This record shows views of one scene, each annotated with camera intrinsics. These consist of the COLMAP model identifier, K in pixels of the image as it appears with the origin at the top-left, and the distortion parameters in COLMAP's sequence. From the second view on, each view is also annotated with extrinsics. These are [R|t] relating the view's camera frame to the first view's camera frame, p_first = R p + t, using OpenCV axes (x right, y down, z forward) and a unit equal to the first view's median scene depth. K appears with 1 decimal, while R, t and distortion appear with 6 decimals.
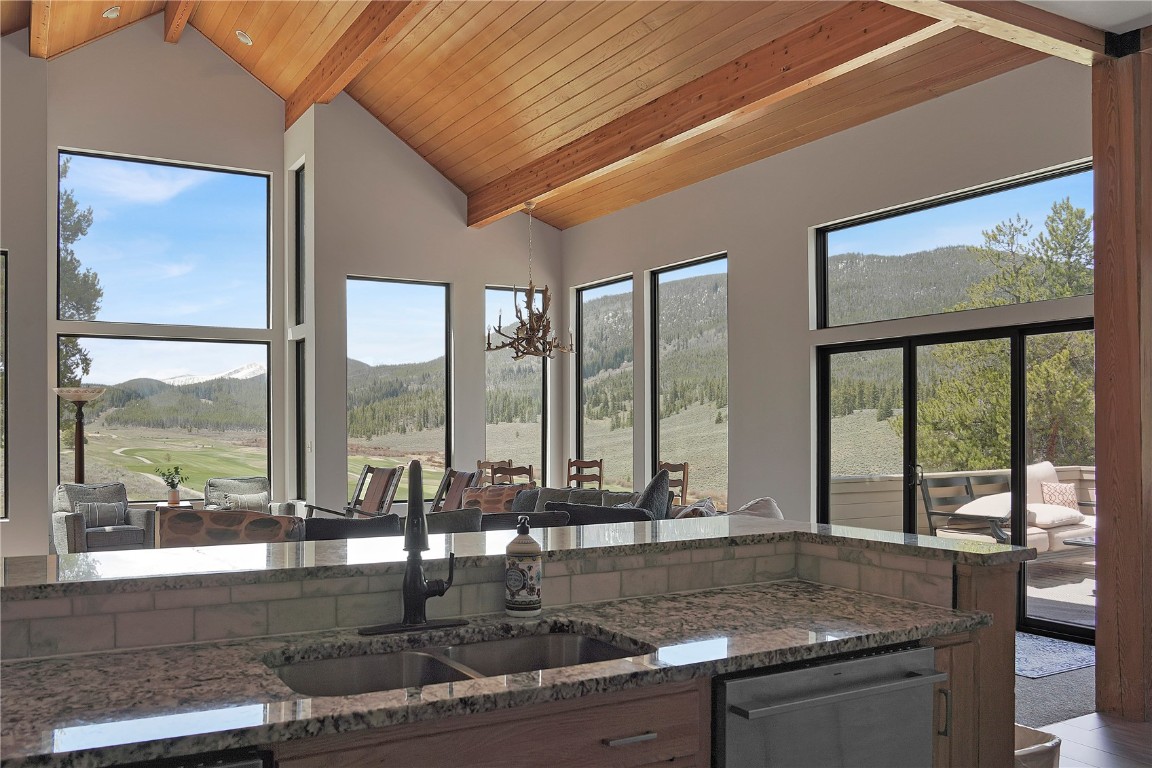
lens RADIAL K [[997.4, 0, 574.7], [0, 997.4, 430.3], [0, 0, 1]] dist [-0.032096, 0.009923]
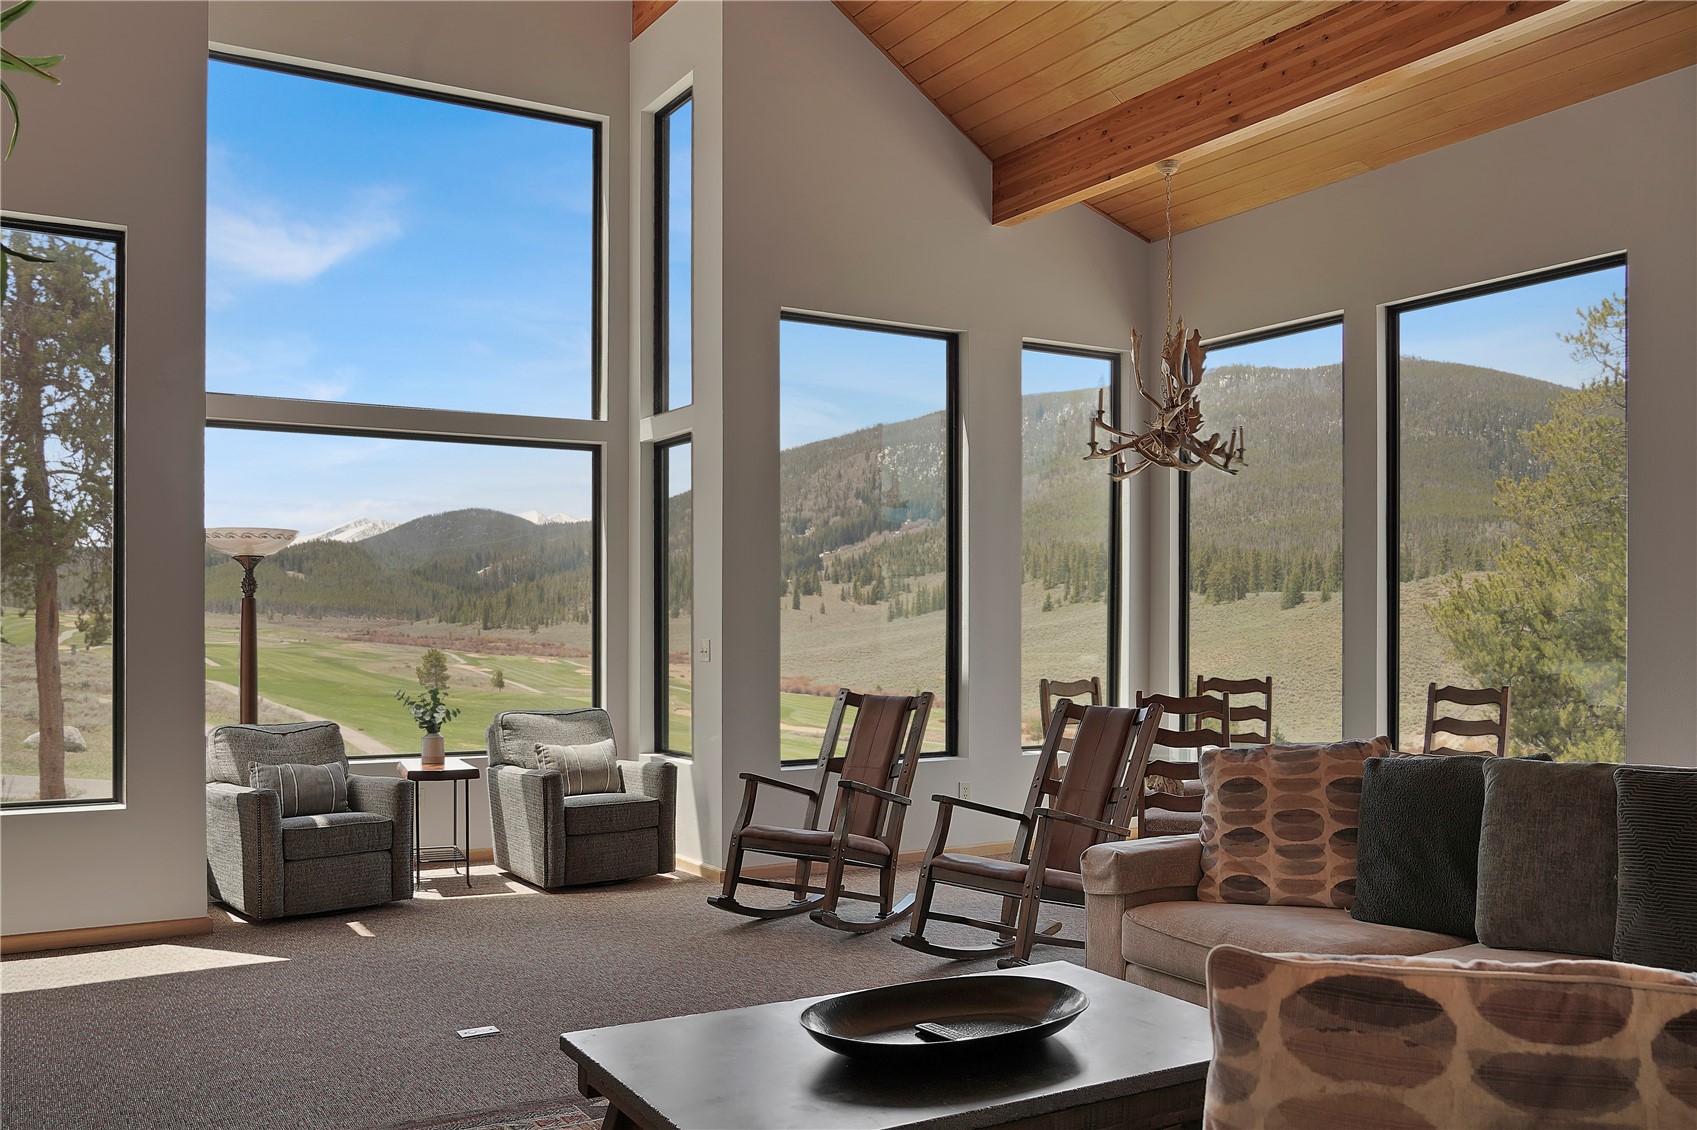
lens RADIAL K [[1444.9, 0, 840.0], [0, 1444.9, 622.9], [0, 0, 1]] dist [-0.035616, 0.004045]
pose [[0.999924, 0.005645, 0.010960, -0.189469], [-0.005666, 0.999982, 0.001871, 0.000856], [-0.010949, -0.001933, 0.999938, 0.249955]]
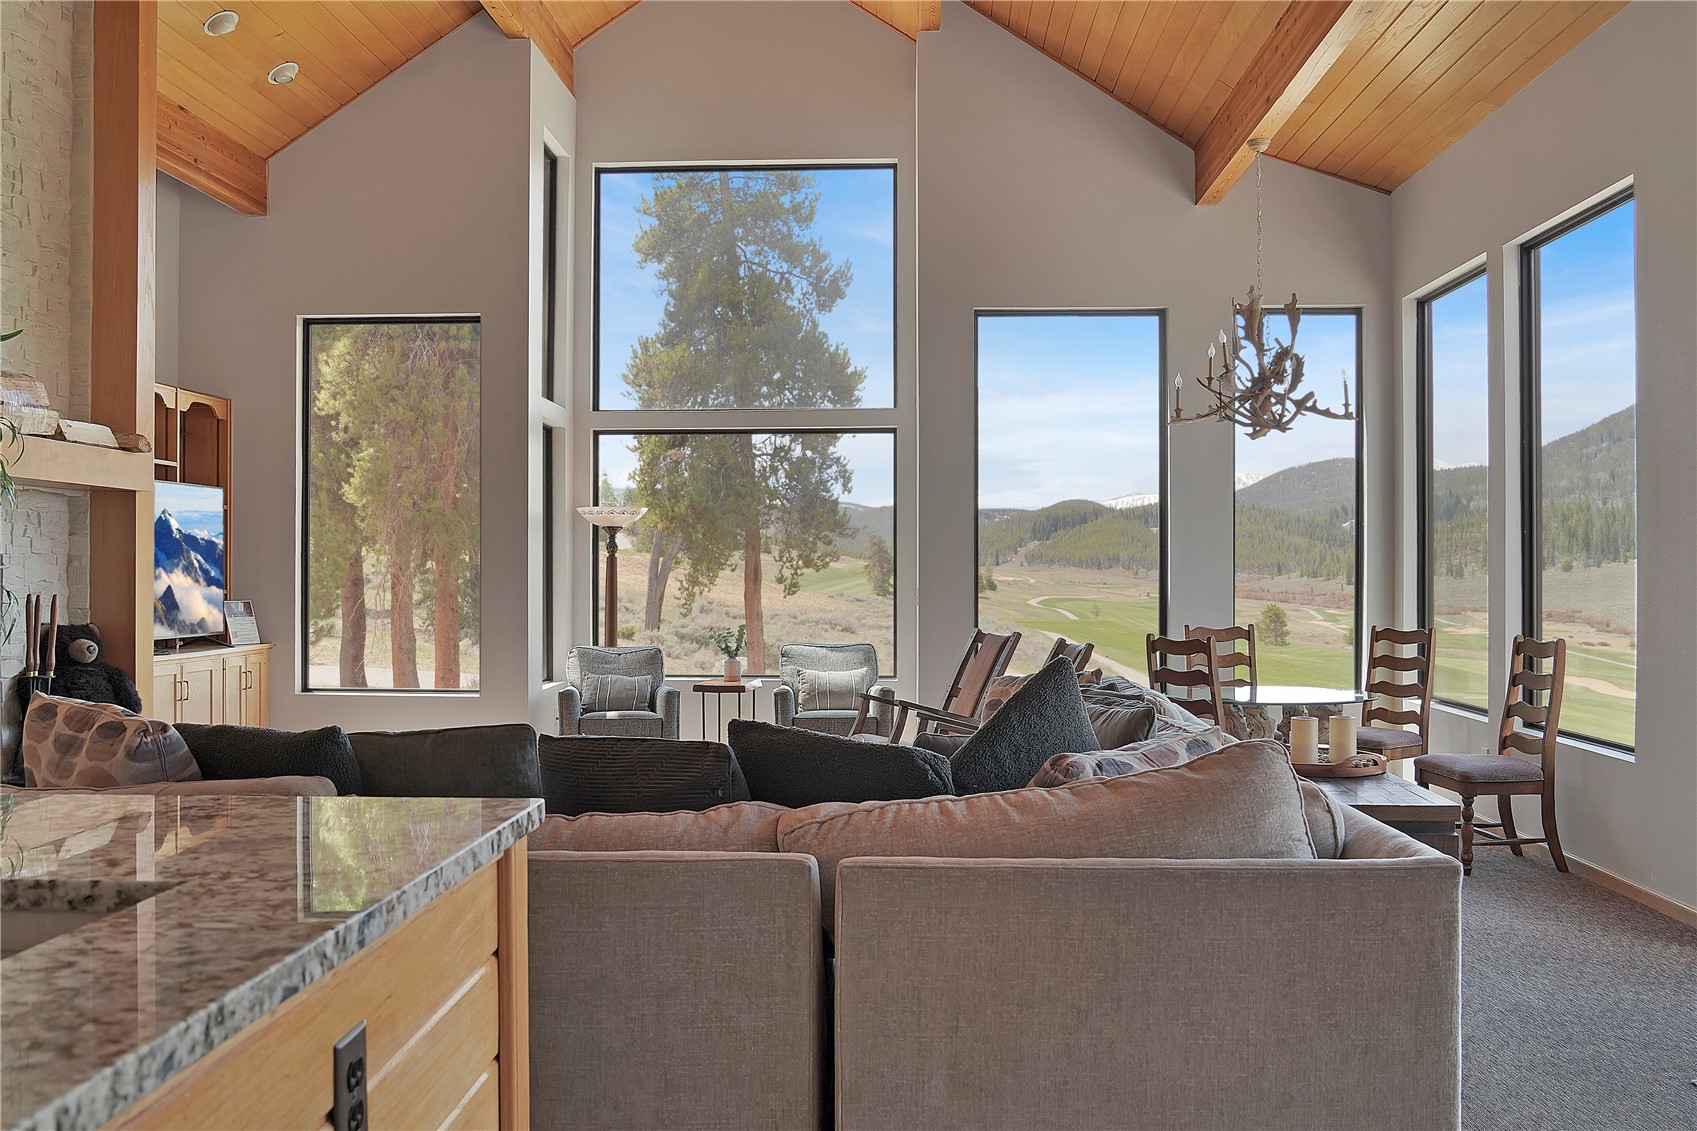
lens RADIAL K [[1484.8, 0, 848.5], [0, 1484.8, 565.5], [0, 0, 1]] dist [-0.021333, -0.002008]
pose [[0.841624, -0.000628, -0.540064, 0.173988], [-0.001966, 0.999989, -0.004225, 0.001252], [0.540061, 0.004618, 0.841613, 0.194235]]
